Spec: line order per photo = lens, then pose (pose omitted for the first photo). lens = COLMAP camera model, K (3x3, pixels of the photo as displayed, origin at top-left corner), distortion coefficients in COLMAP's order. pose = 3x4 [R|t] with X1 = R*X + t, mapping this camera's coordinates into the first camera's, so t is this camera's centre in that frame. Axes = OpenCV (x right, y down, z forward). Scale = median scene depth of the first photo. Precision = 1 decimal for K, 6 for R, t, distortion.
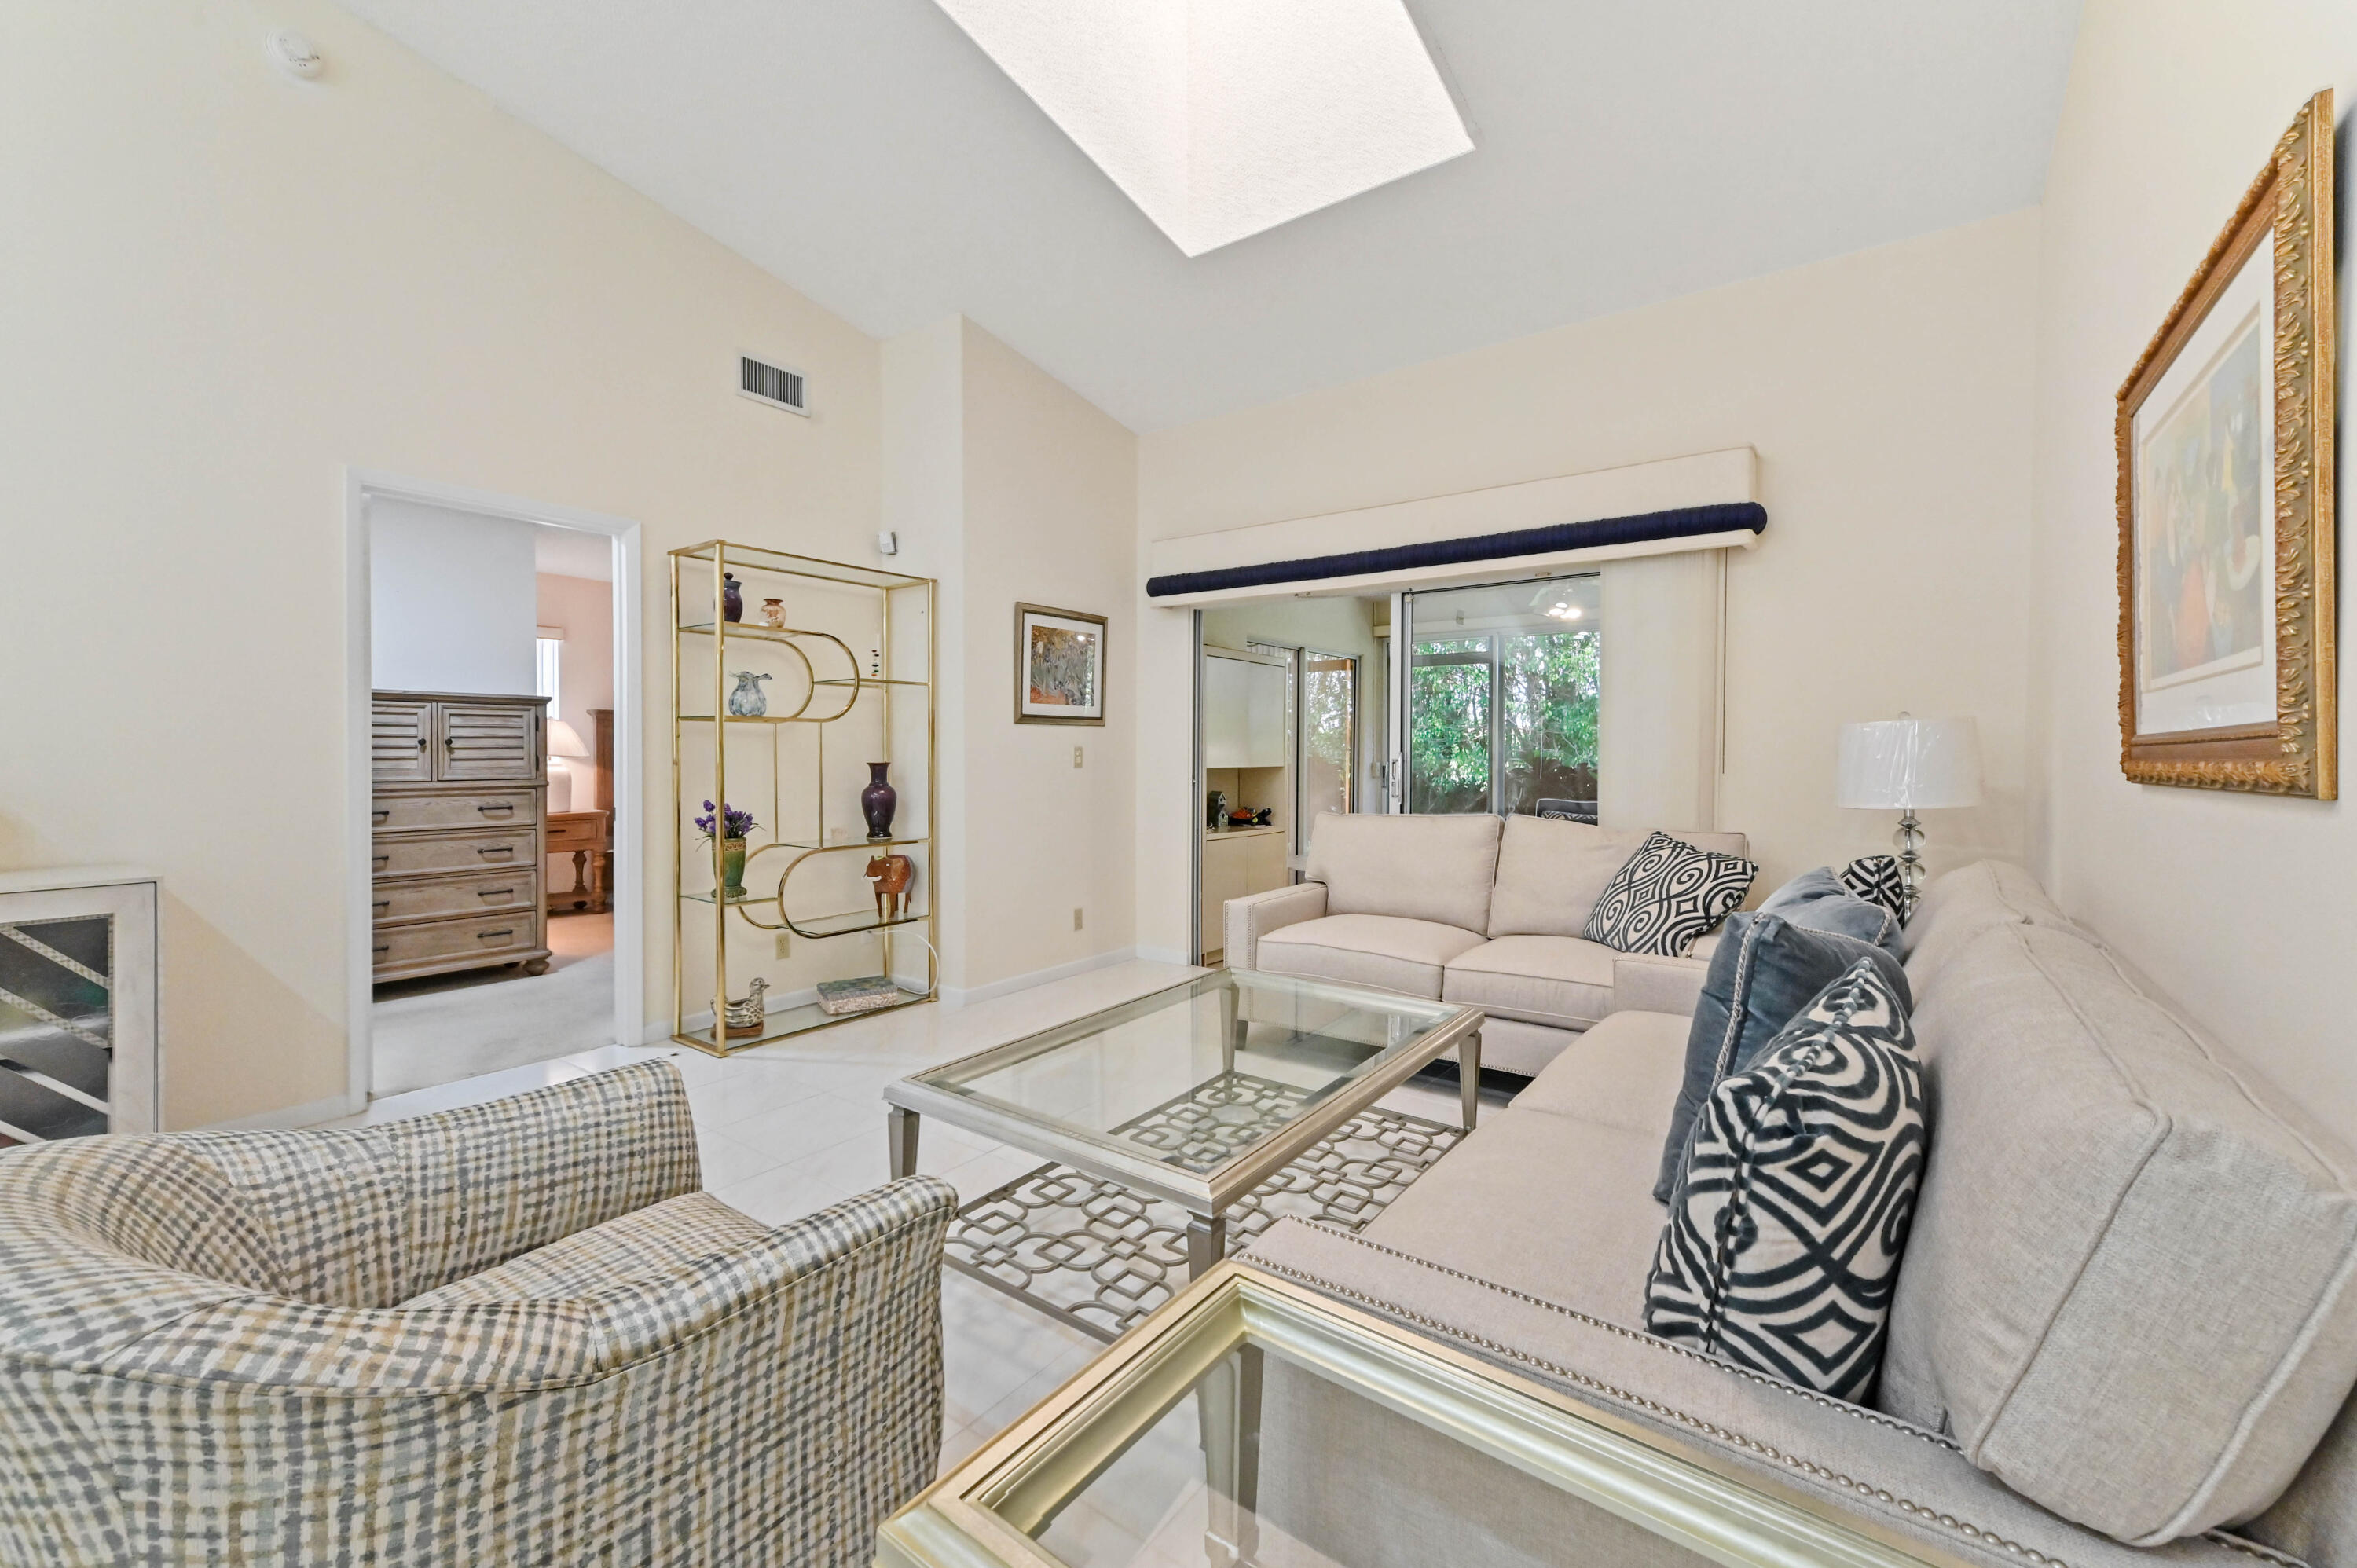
lens RADIAL K [[965.6, 0, 1145.0], [0, 965.6, 742.7], [0, 0, 1]] dist [0.018477, 0.000010]
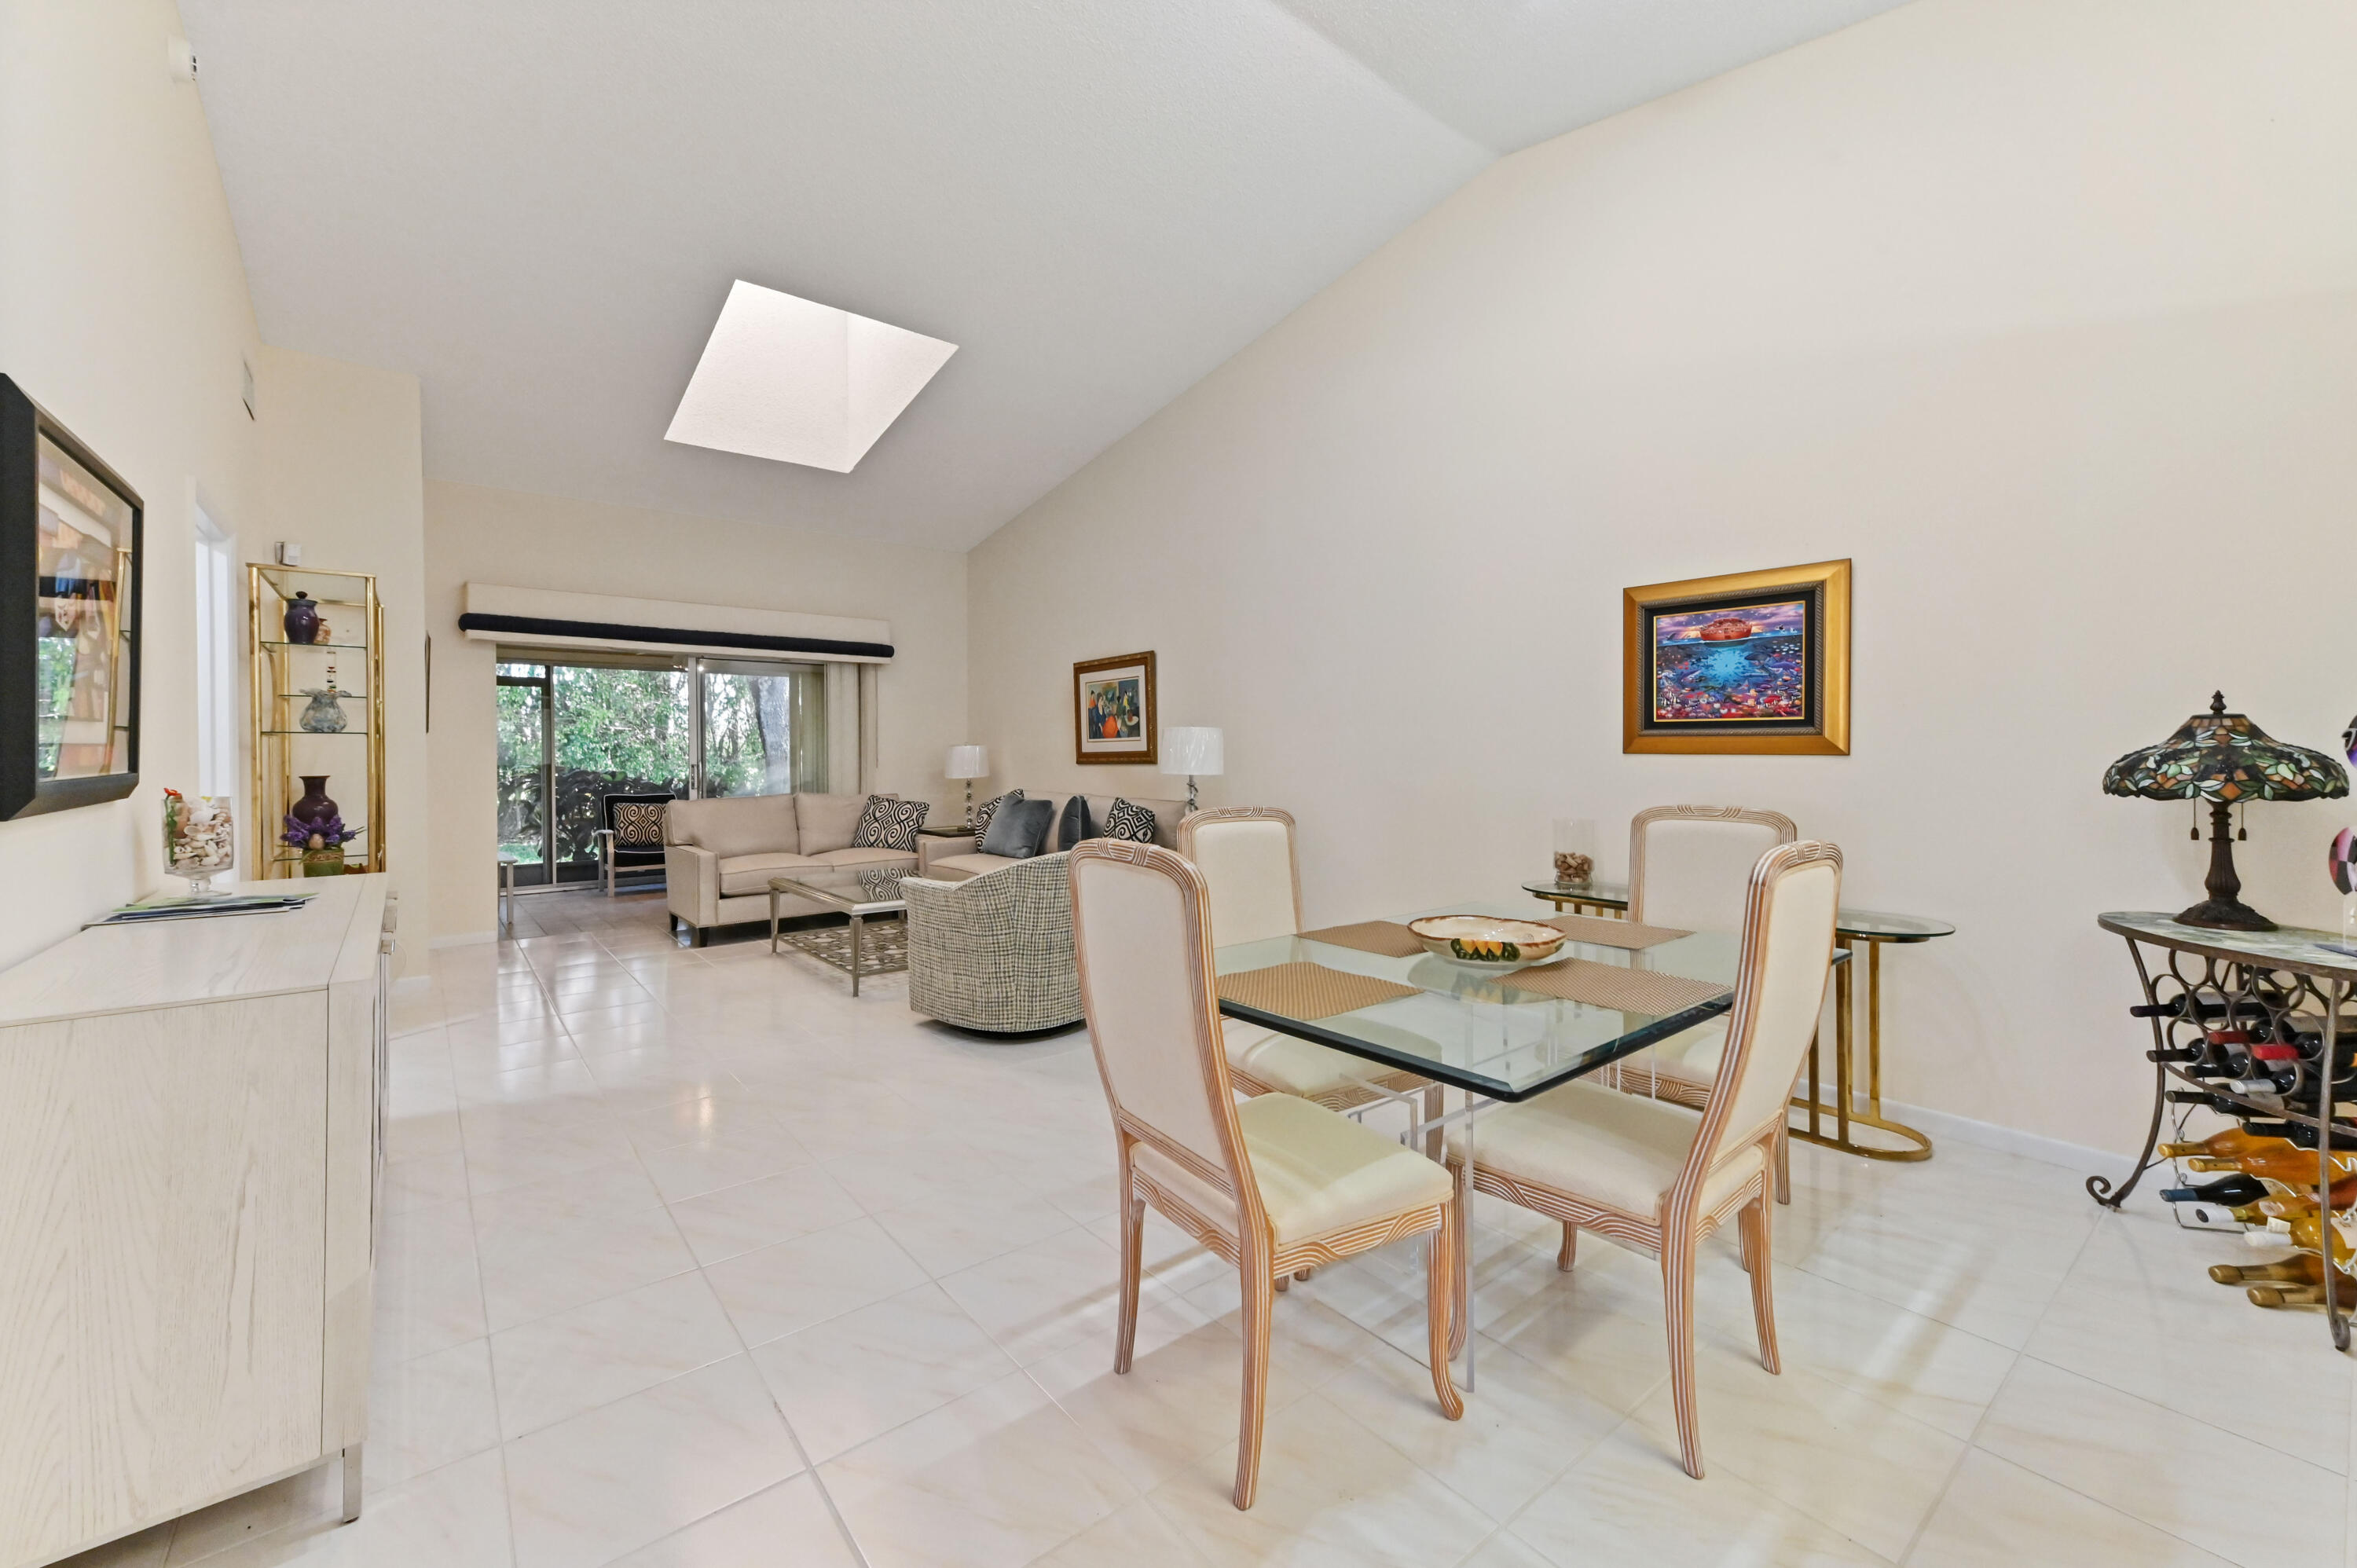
lens RADIAL K [[943.1, 0, 1180.1], [0, 943.1, 735.4], [0, 0, 1]] dist [0.008170, -0.000076]
pose [[0.234796, 0.013624, 0.971949, -1.262022], [0.003332, 0.999885, -0.014820, -0.005430], [-0.972039, 0.006718, 0.234724, -0.151316]]
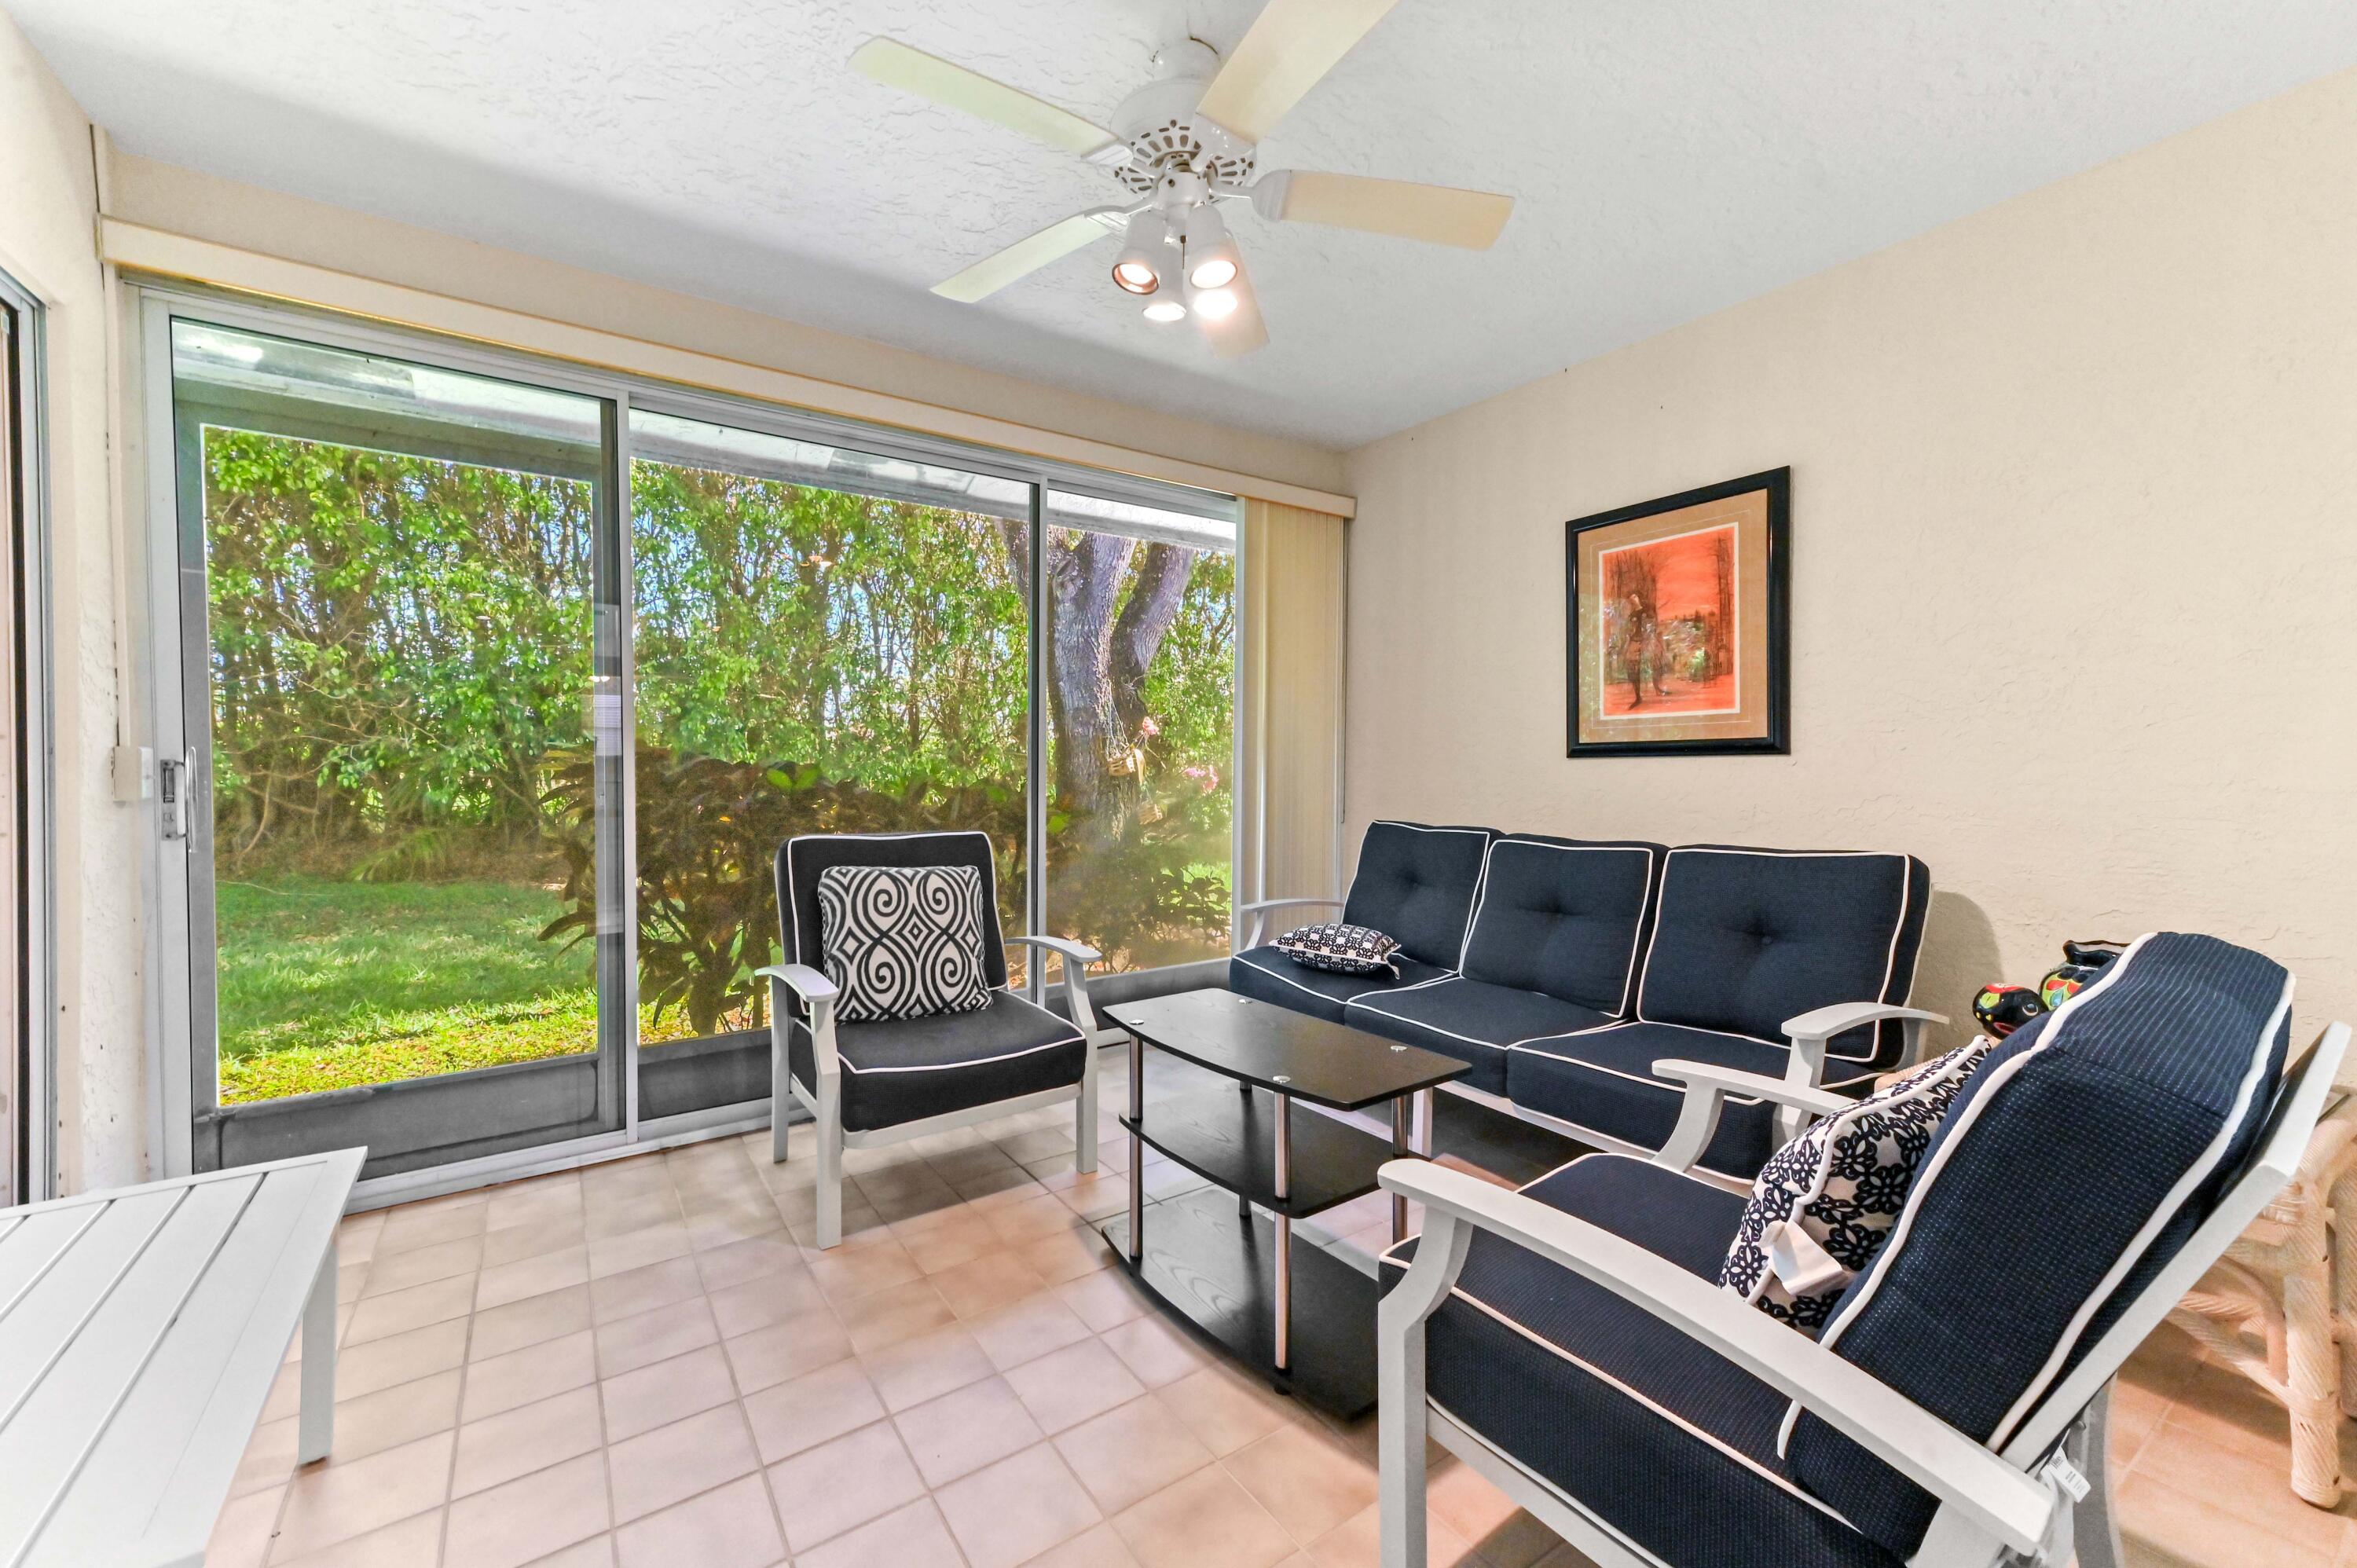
lens RADIAL K [[920.9, 0, 1170.2], [0, 920.9, 764.5], [0, 0, 1]] dist [0.003811, 0.000231]
pose [[0.325044, -0.009075, 0.945655, 0.220652], [-0.007942, 0.999893, 0.012325, 0.039962], [-0.945665, -0.011516, 0.324937, 1.391034]]
